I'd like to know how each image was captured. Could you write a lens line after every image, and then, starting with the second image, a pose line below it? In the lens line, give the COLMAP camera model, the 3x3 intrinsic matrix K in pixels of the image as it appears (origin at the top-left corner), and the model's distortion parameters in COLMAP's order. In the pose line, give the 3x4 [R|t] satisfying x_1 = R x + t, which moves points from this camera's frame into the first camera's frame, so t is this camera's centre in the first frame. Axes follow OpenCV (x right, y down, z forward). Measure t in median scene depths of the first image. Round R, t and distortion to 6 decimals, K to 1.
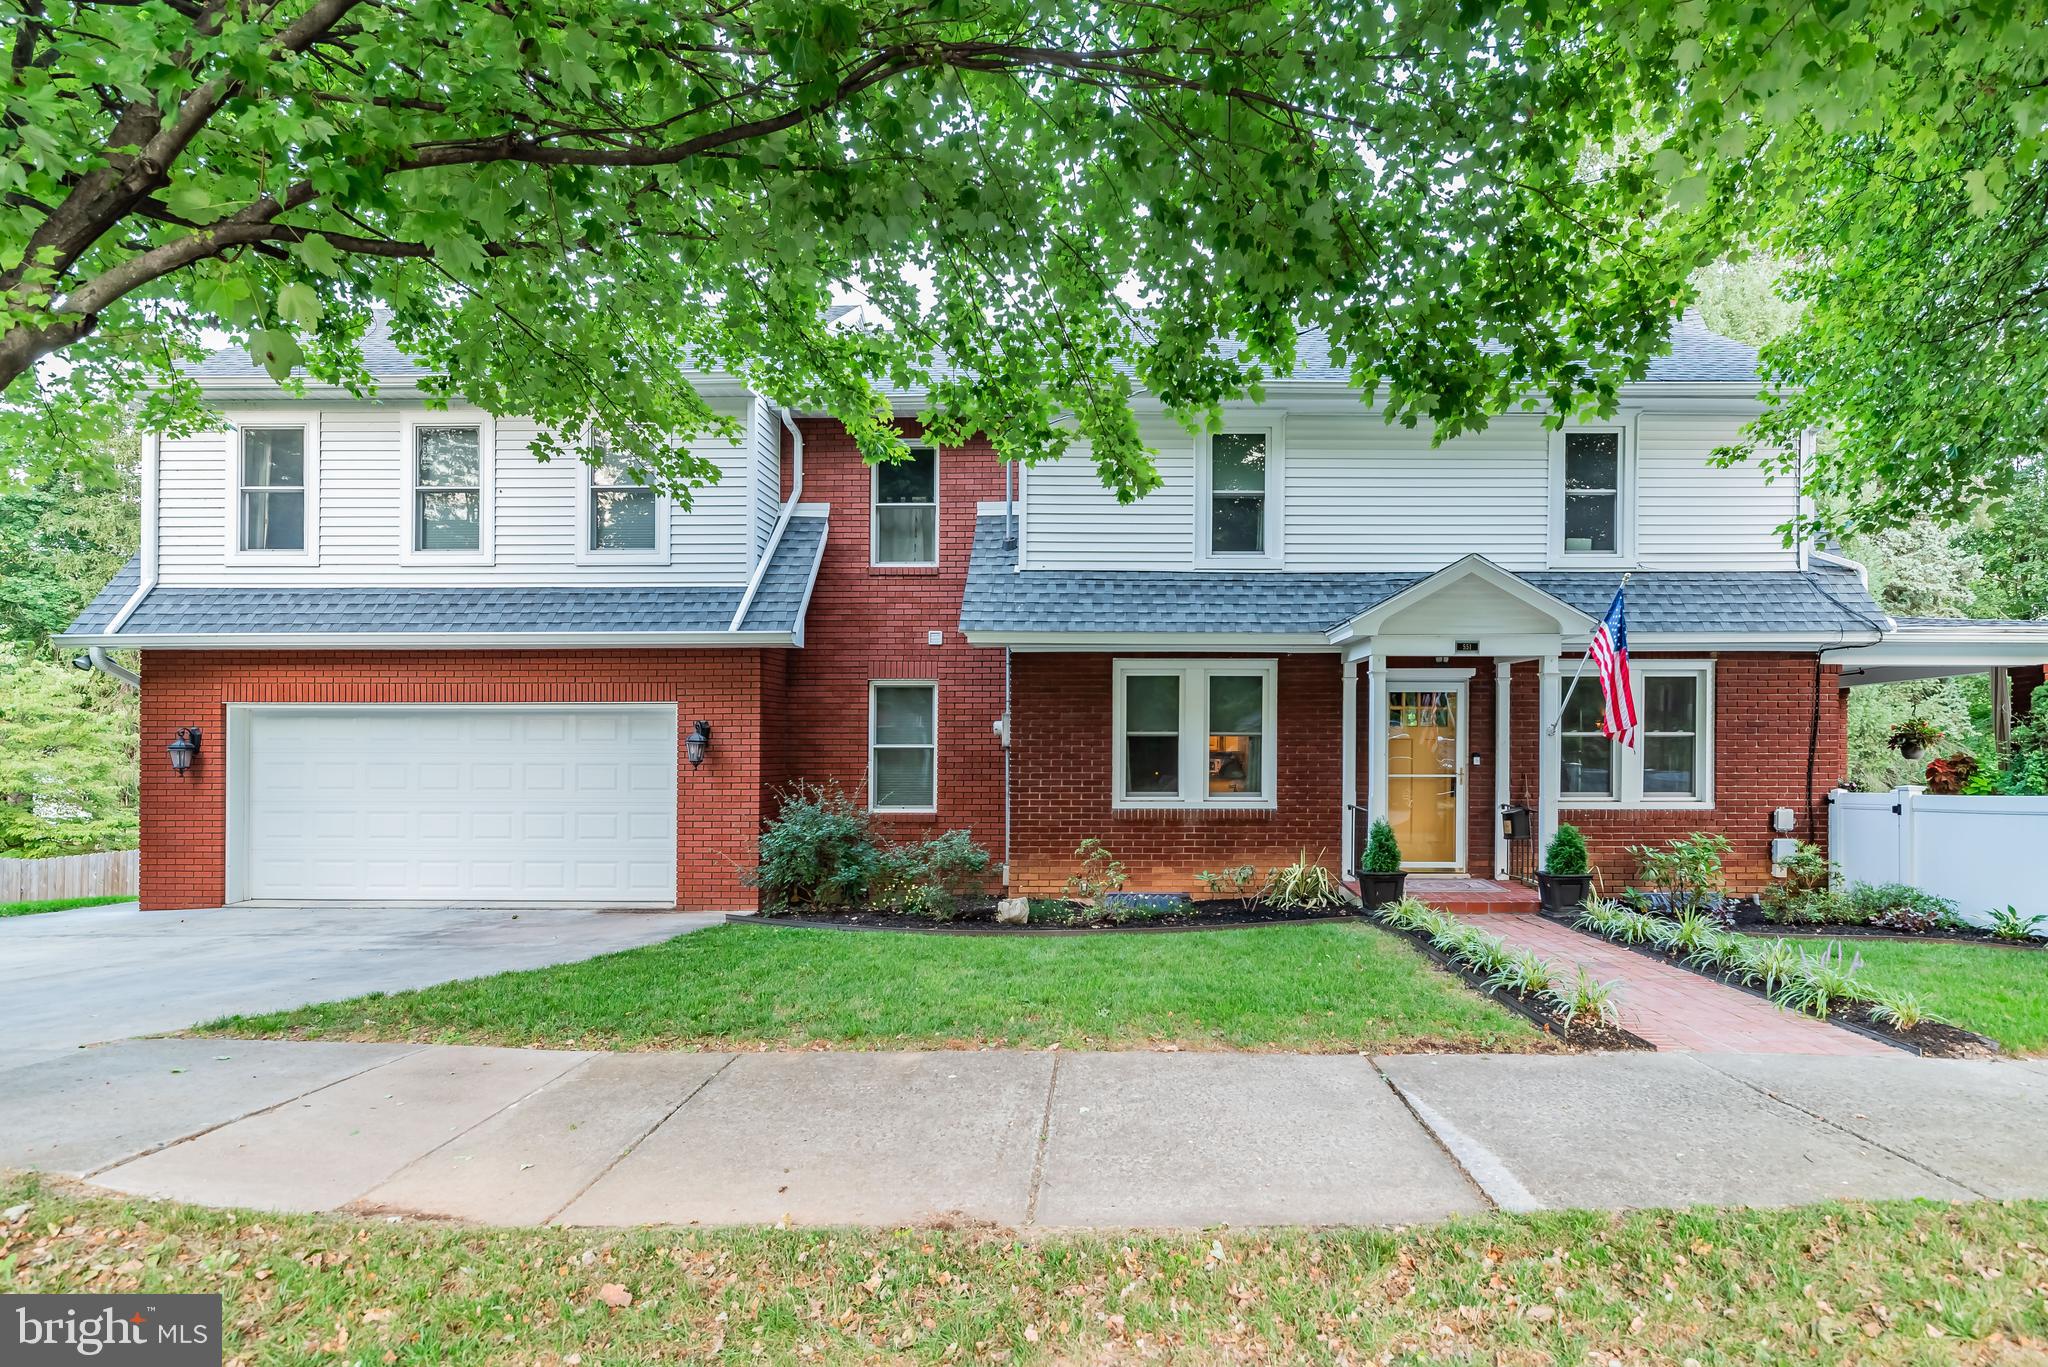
lens RADIAL K [[912.6, 0, 1024.0], [0, 912.6, 793.4], [0, 0, 1]] dist [0.000298, 0.000052]
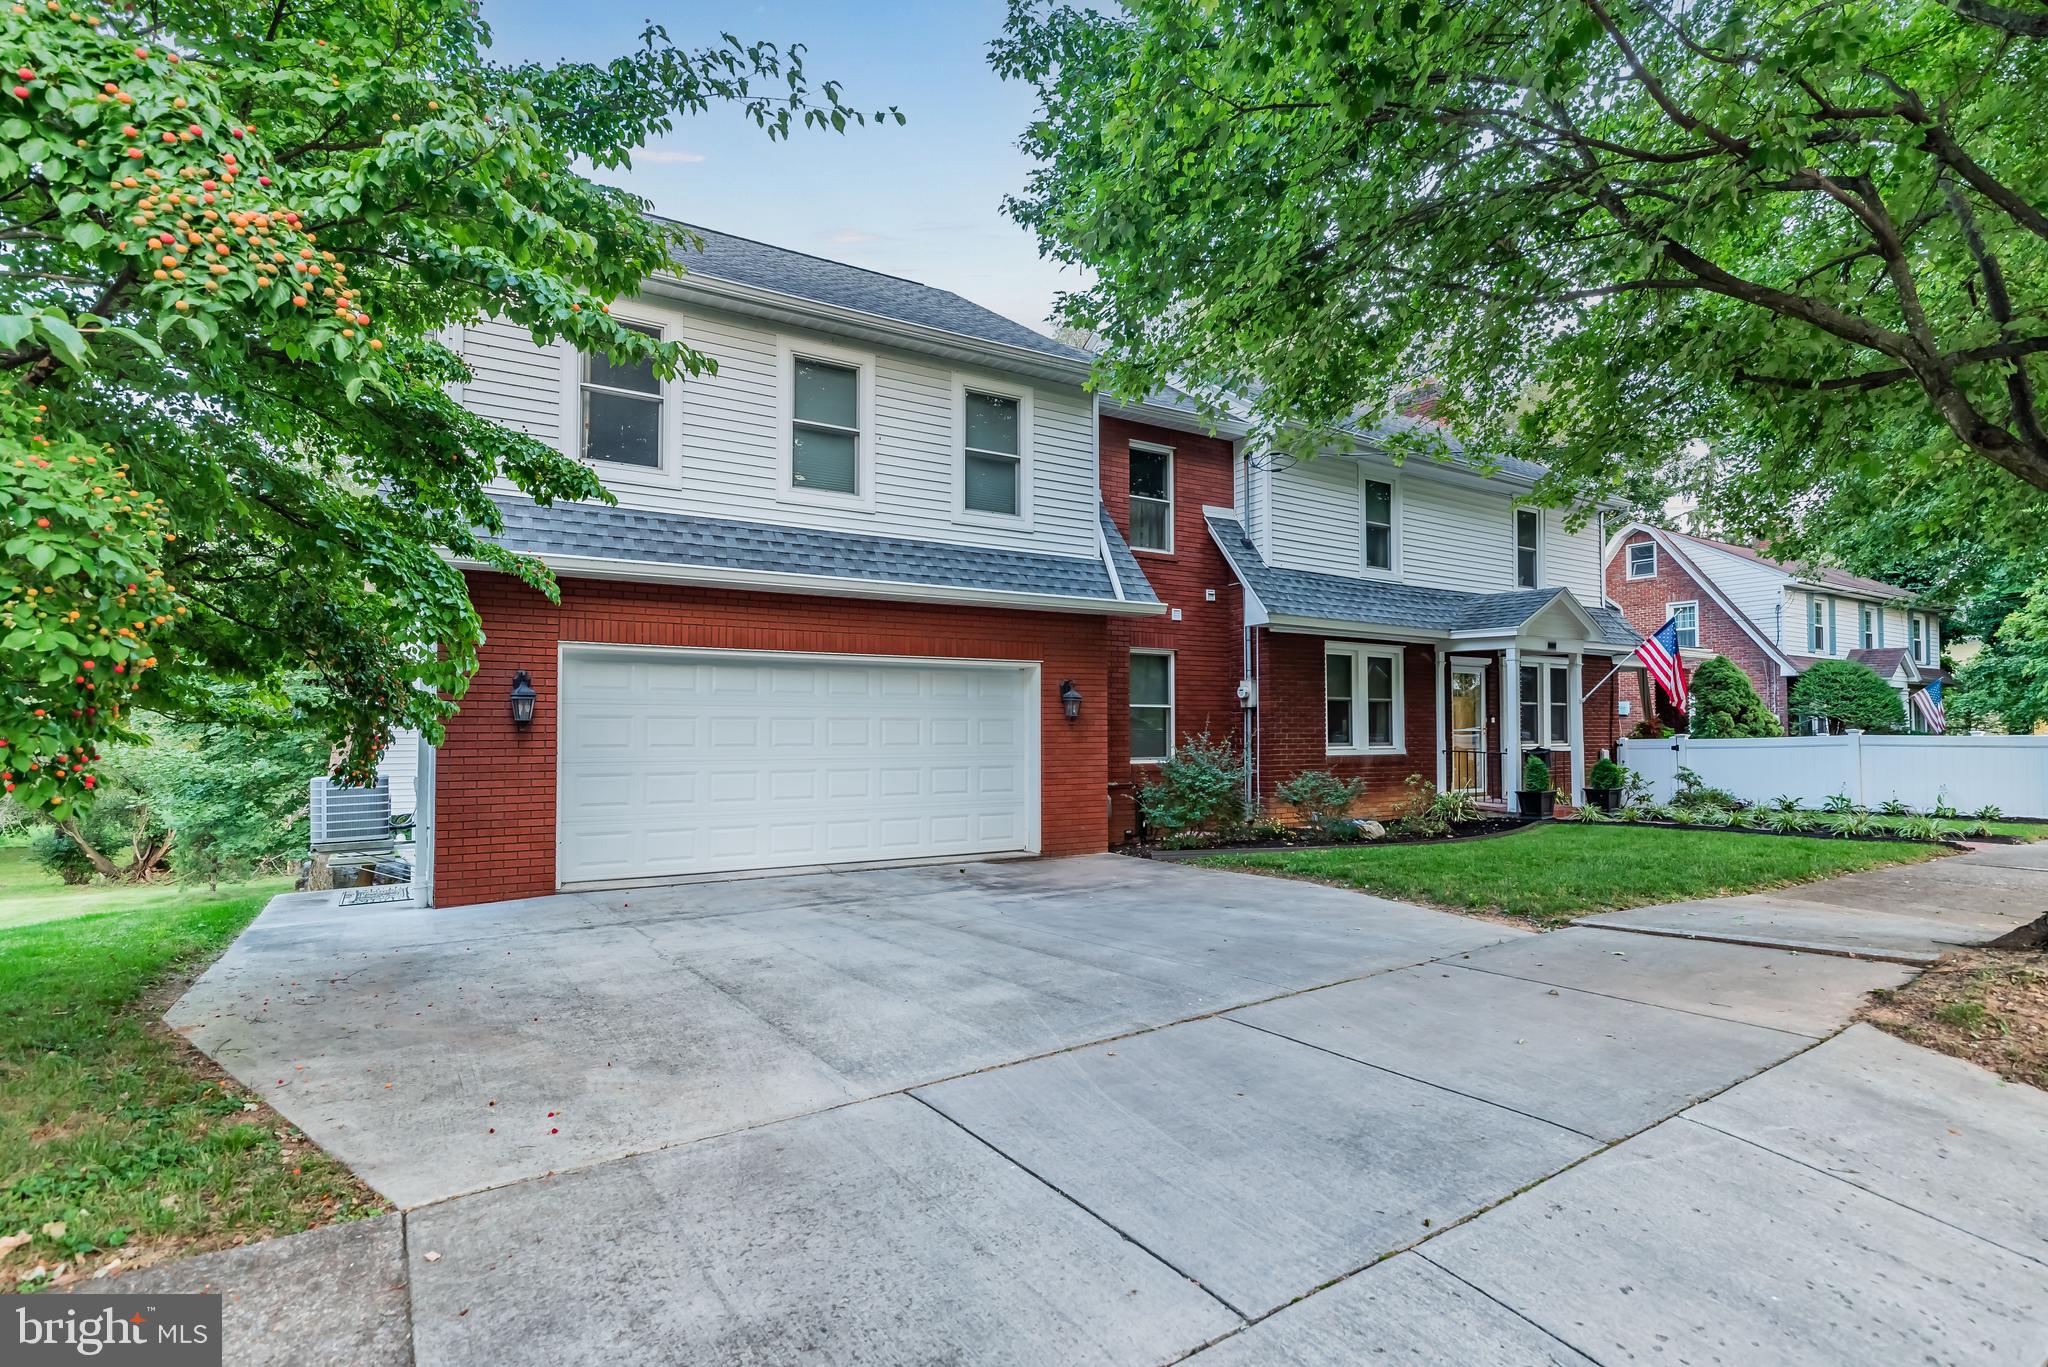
lens RADIAL K [[1021.7, 0, 1023.9], [0, 1021.7, 725.9], [0, 0, 1]] dist [-0.000922, -0.000076]
pose [[0.840726, 0.003219, 0.541452, -1.045295], [0.010291, 0.999707, -0.021923, 0.001884], [-0.541364, 0.024003, 0.840446, 0.007320]]
